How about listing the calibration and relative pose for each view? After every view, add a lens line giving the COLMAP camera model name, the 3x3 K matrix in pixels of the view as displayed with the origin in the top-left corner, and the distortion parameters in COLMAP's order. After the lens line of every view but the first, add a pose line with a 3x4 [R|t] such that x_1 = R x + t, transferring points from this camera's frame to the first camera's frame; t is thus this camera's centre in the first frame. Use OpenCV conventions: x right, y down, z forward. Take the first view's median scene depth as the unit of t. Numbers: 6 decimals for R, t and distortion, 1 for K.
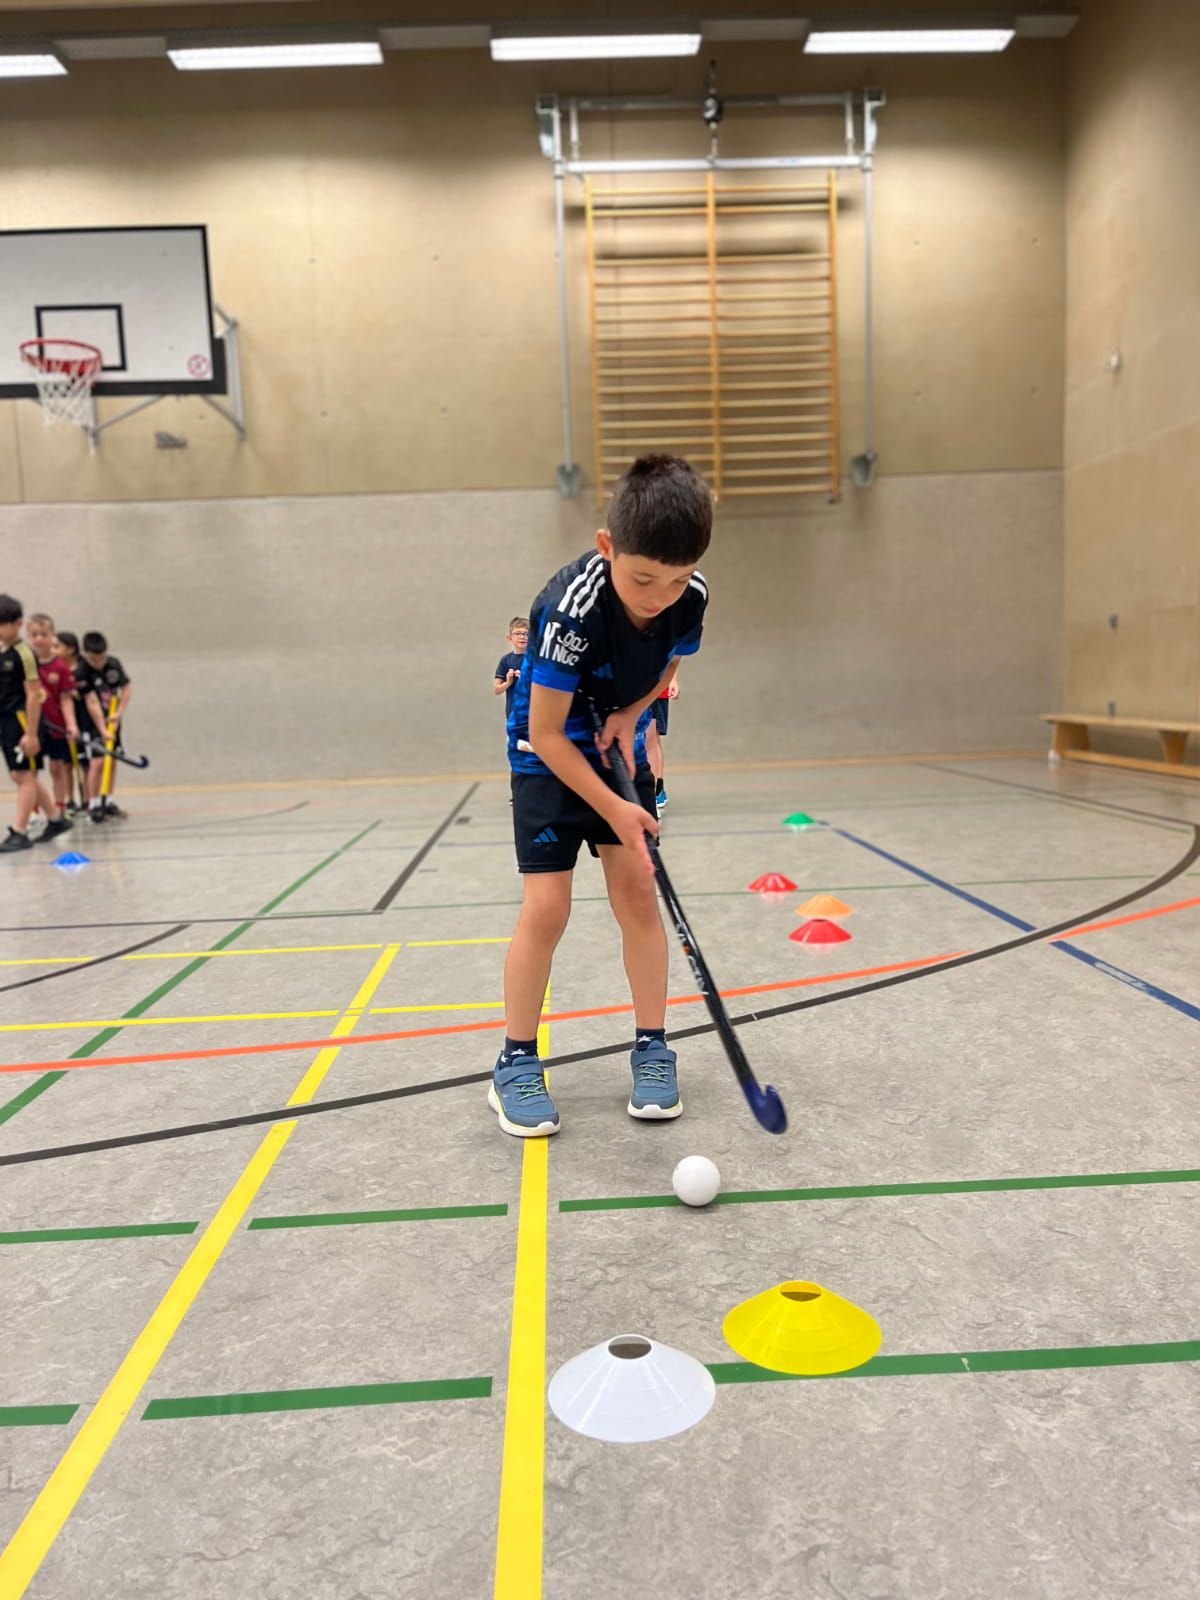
lens RADIAL K [[1205.2, 0, 594.0], [0, 1205.2, 810.0], [0, 0, 1]] dist [0.065071, -0.079586]
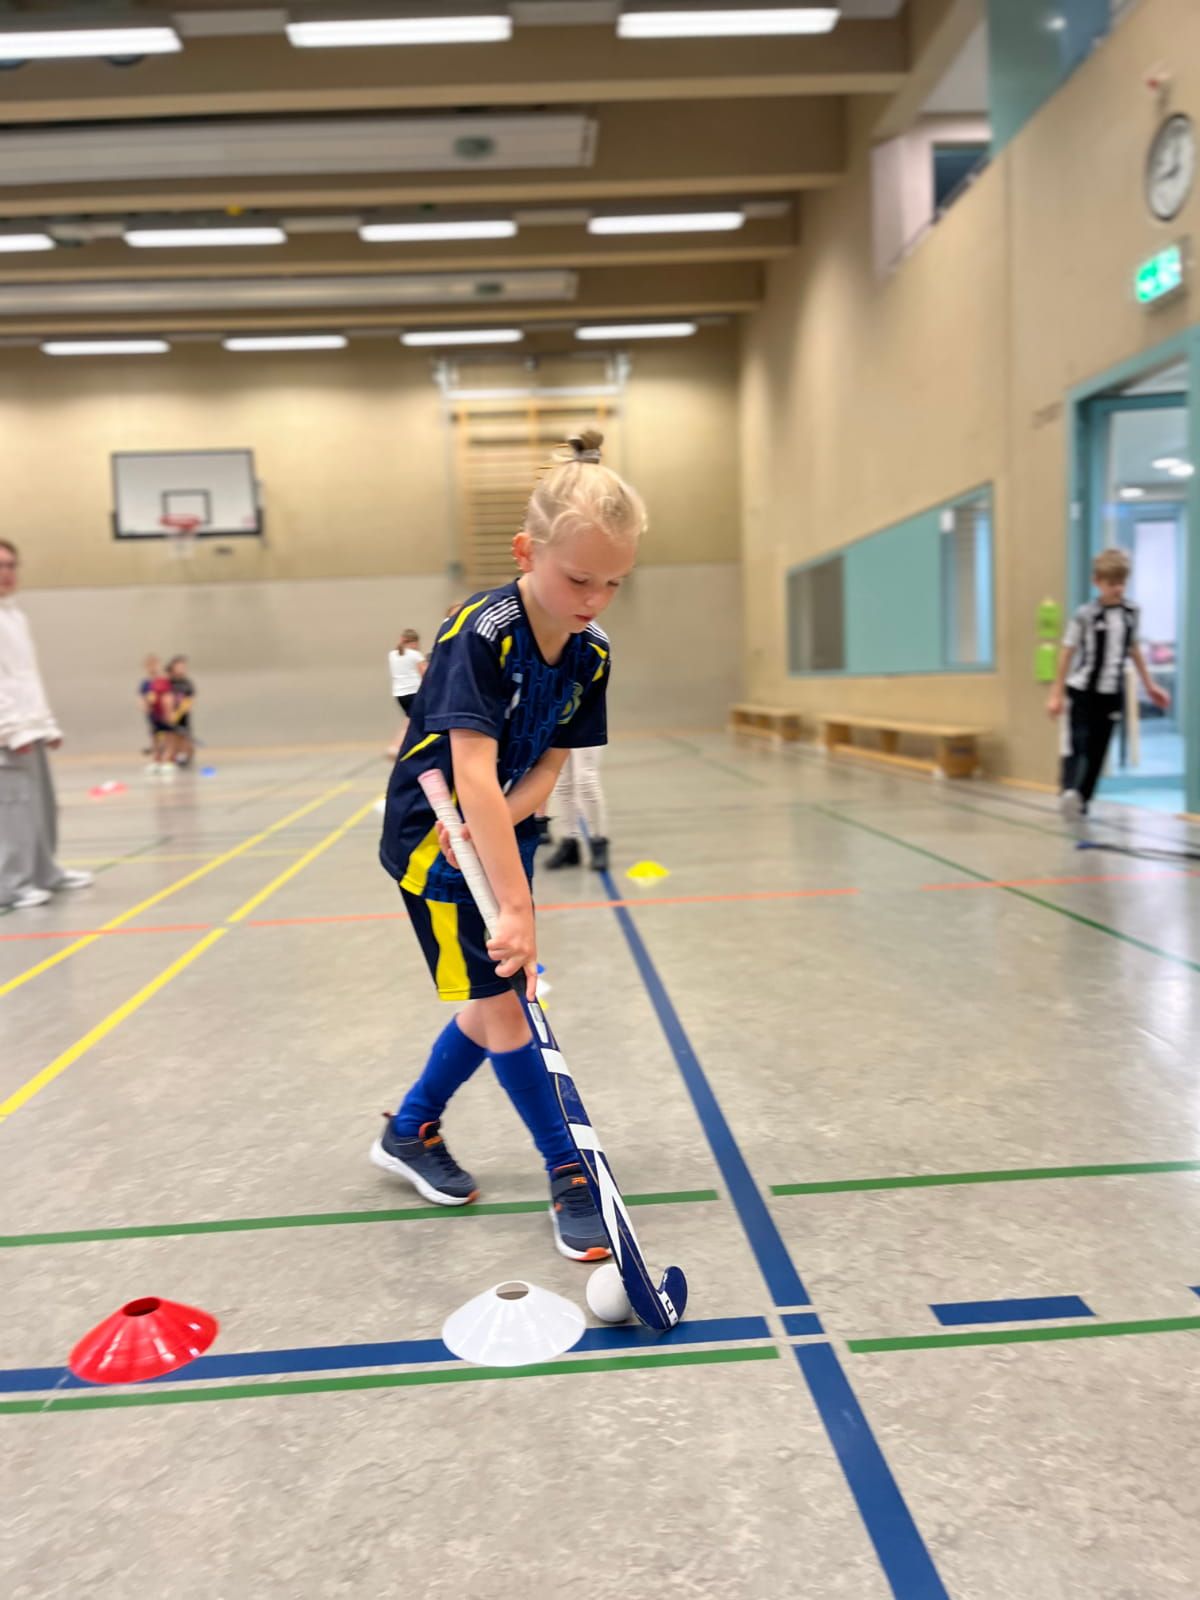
lens RADIAL K [[1205.2, 0, 562.2], [0, 1205.2, 807.8], [0, 0, 1]] dist [0.065071, -0.079586]
pose [[0.999957, -0.008135, 0.004417, 0.124275], [0.008140, 0.999966, -0.001097, 0.069598], [-0.004408, 0.001133, 0.999990, -0.731811]]
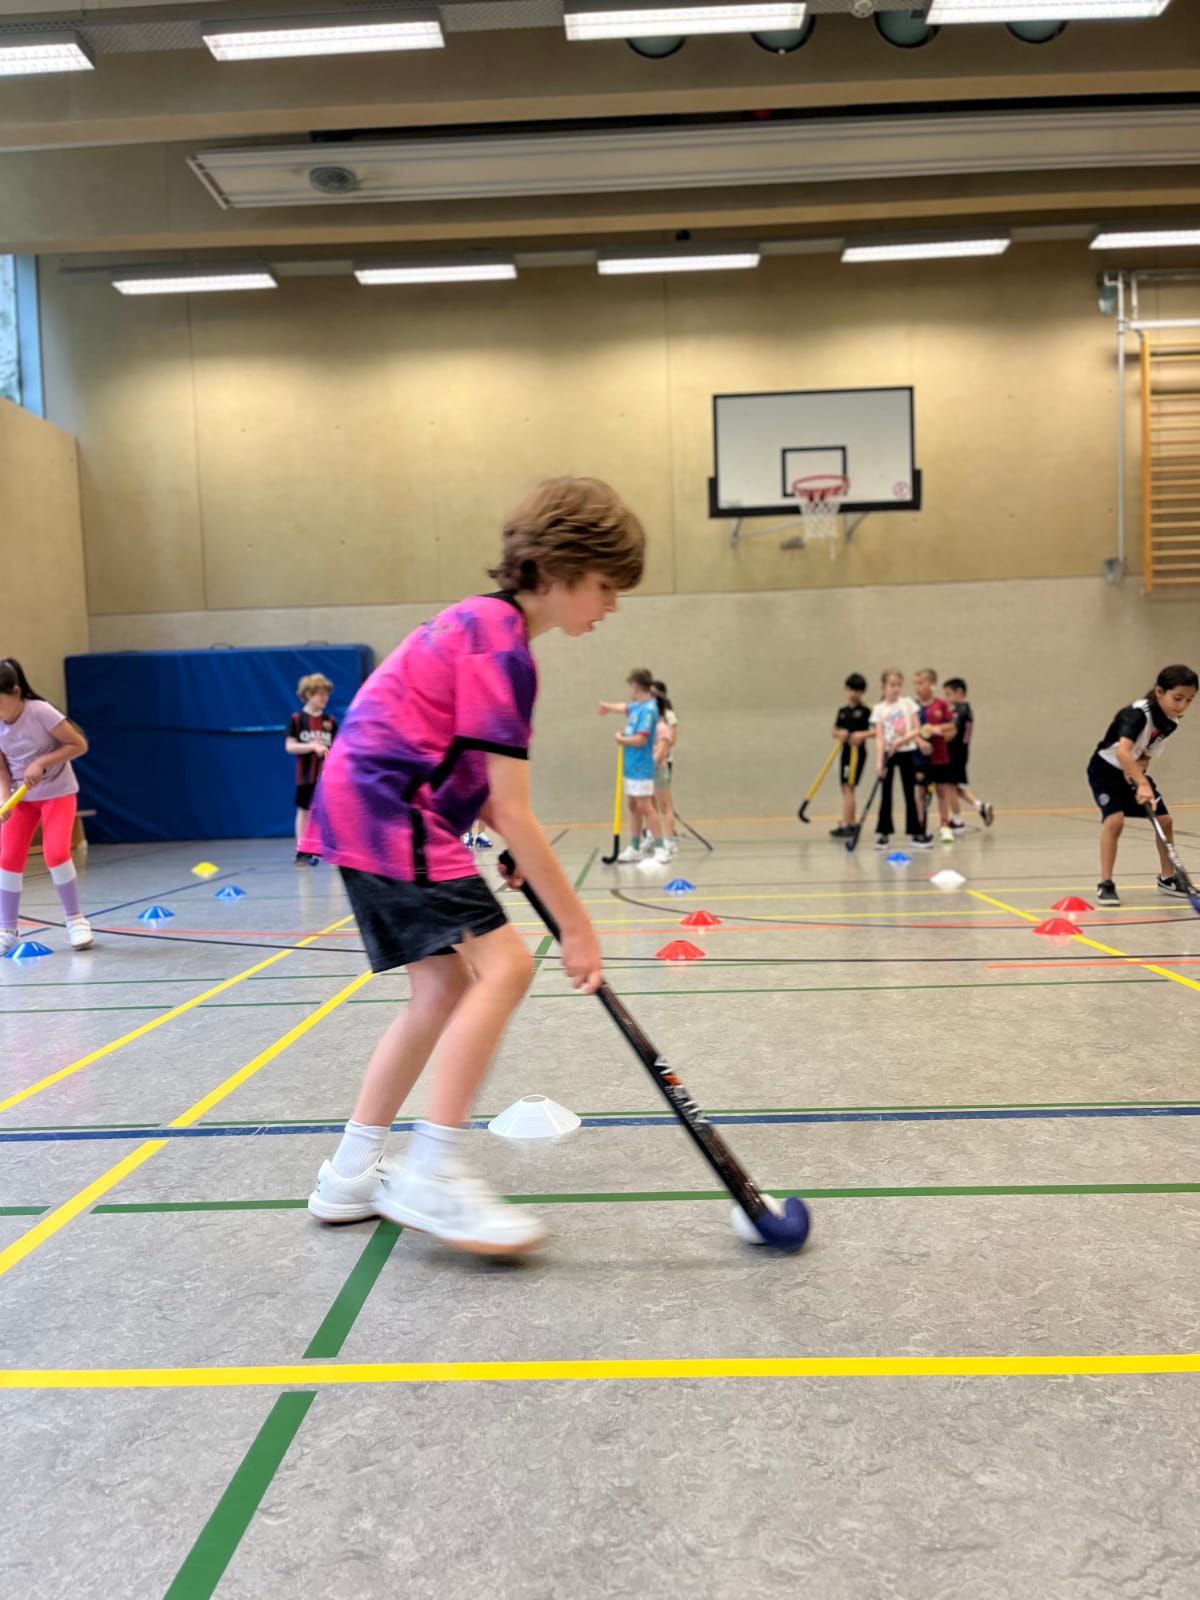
lens RADIAL K [[1205.2, 0, 603.0], [0, 1205.2, 798.5], [0, 0, 1]] dist [0.065071, -0.079586]
pose [[0.997617, 0.007309, -0.068601, -0.459987], [-0.011938, 0.997660, -0.067316, 0.047983], [0.067949, 0.067975, 0.995370, -0.247308]]
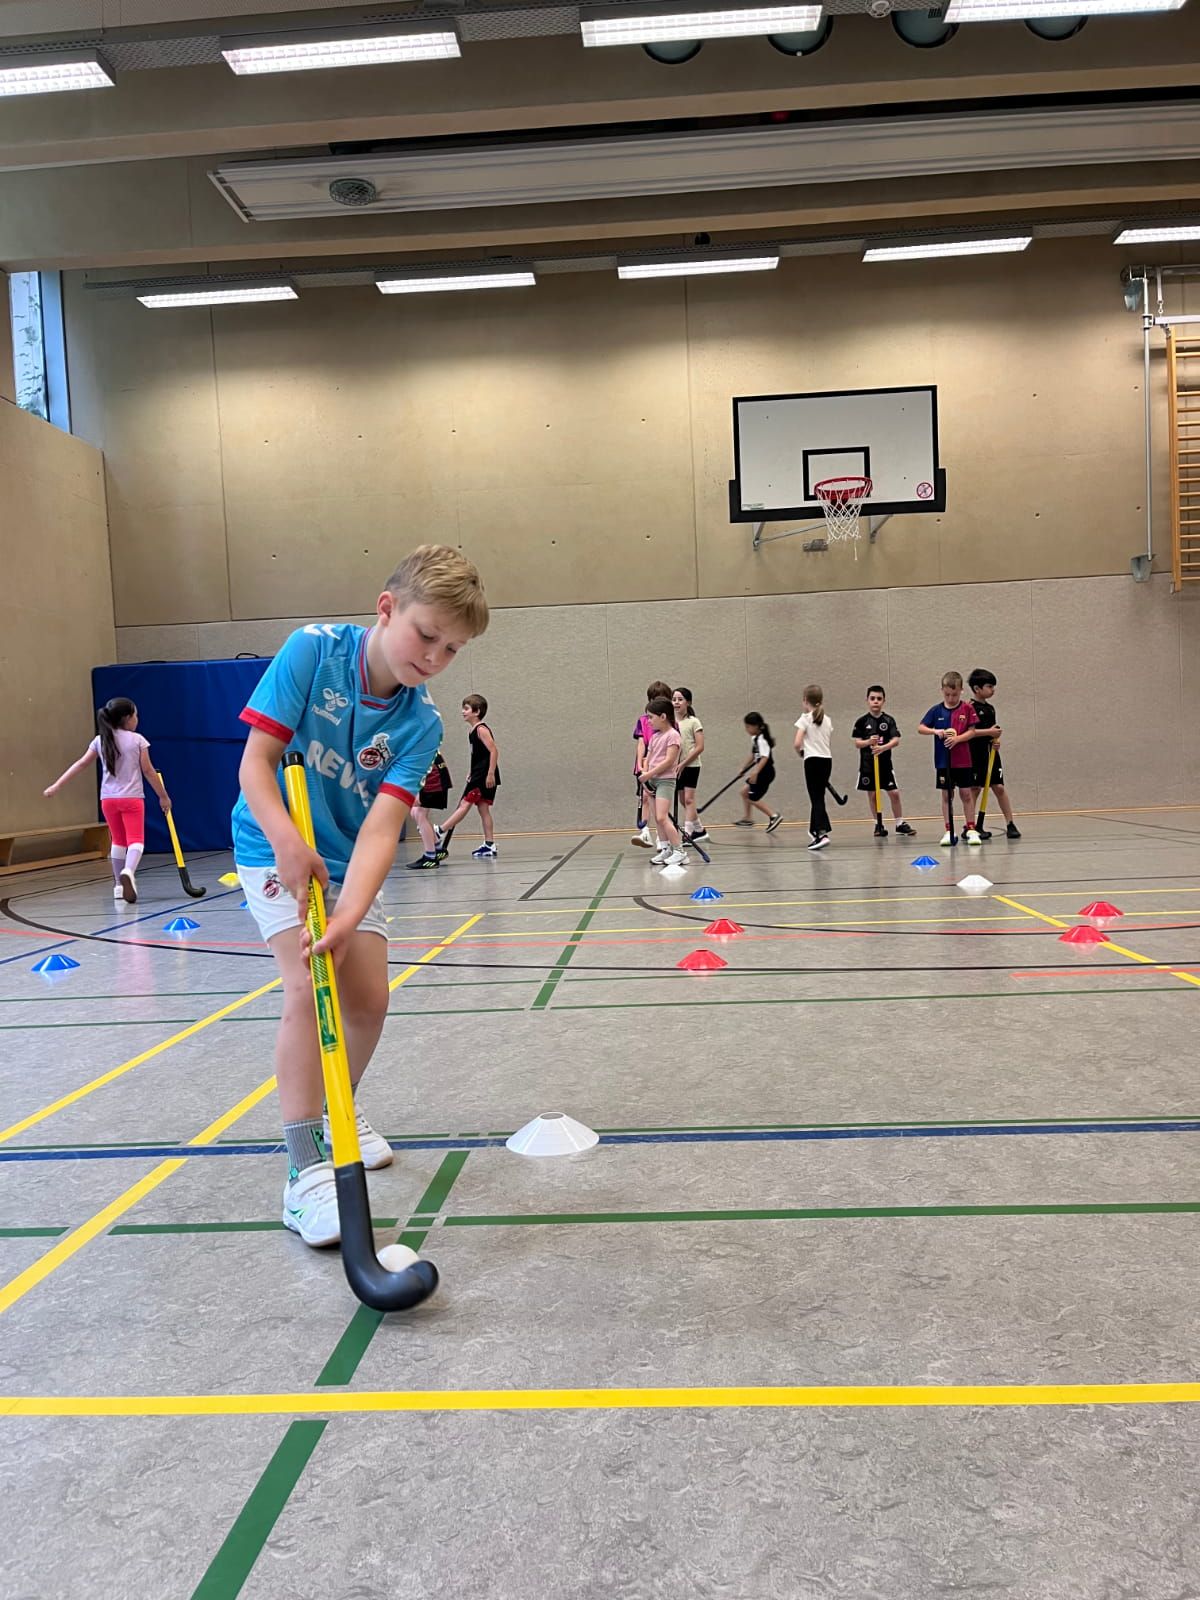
lens RADIAL K [[1205.2, 0, 603.4], [0, 1205.2, 798.6], [0, 0, 1]] dist [0.065071, -0.079586]
pose [[0.995905, -0.002591, -0.090374, -0.457750], [-0.003716, 0.997572, -0.069544, 0.045559], [0.090334, 0.069595, 0.993477, -0.246186]]
